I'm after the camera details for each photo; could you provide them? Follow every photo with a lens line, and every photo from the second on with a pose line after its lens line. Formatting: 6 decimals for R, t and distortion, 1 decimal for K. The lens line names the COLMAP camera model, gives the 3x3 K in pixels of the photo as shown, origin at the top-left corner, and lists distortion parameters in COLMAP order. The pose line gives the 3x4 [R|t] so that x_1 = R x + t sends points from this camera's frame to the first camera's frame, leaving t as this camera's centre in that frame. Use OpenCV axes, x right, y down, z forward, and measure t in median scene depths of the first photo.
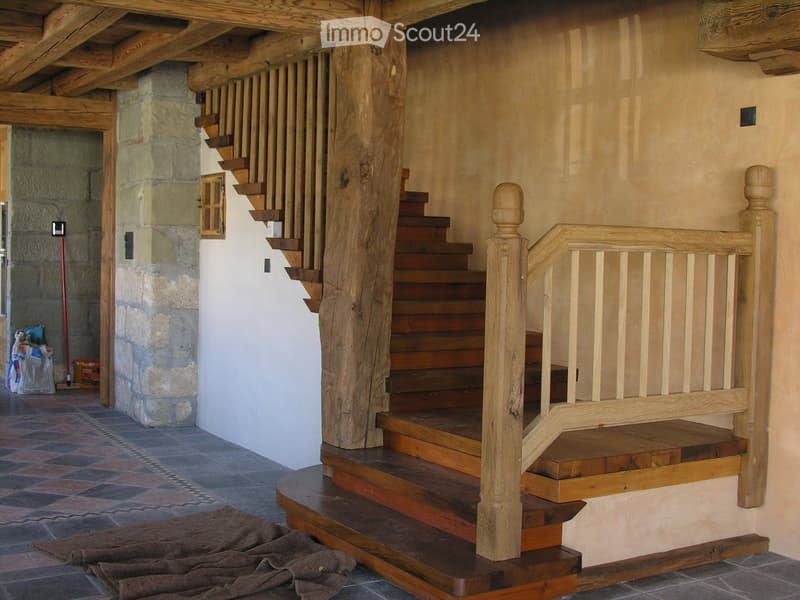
lens RADIAL K [[1034.3, 0, 400.4], [0, 1034.3, 298.8], [0, 0, 1]] dist [-0.007706, 0.000000]
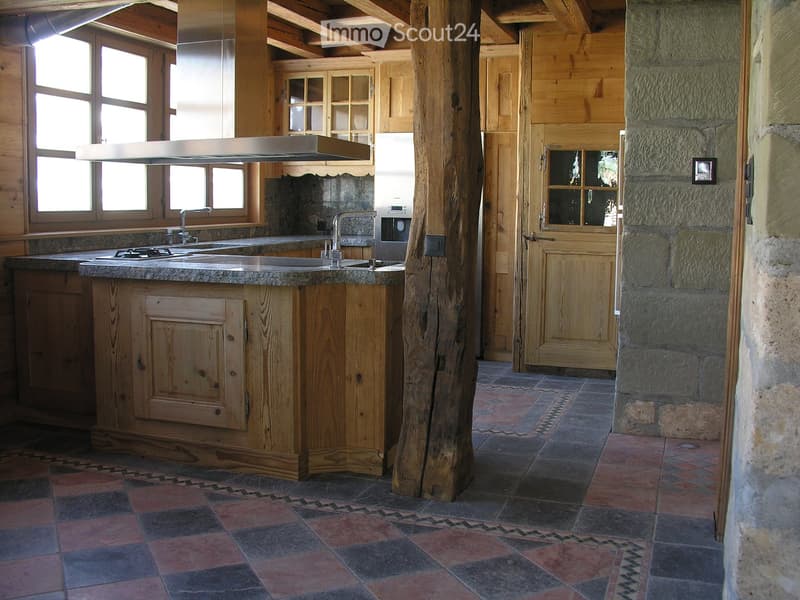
lens RADIAL K [[835.1, 0, 400.5], [0, 835.1, 298.2], [0, 0, 1]] dist [-0.129894, 0.000000]
pose [[0.643408, 0.069049, -0.762403, -0.088095], [-0.028319, 0.997389, 0.066432, -0.022505], [0.764999, -0.021153, 0.643684, 0.580309]]
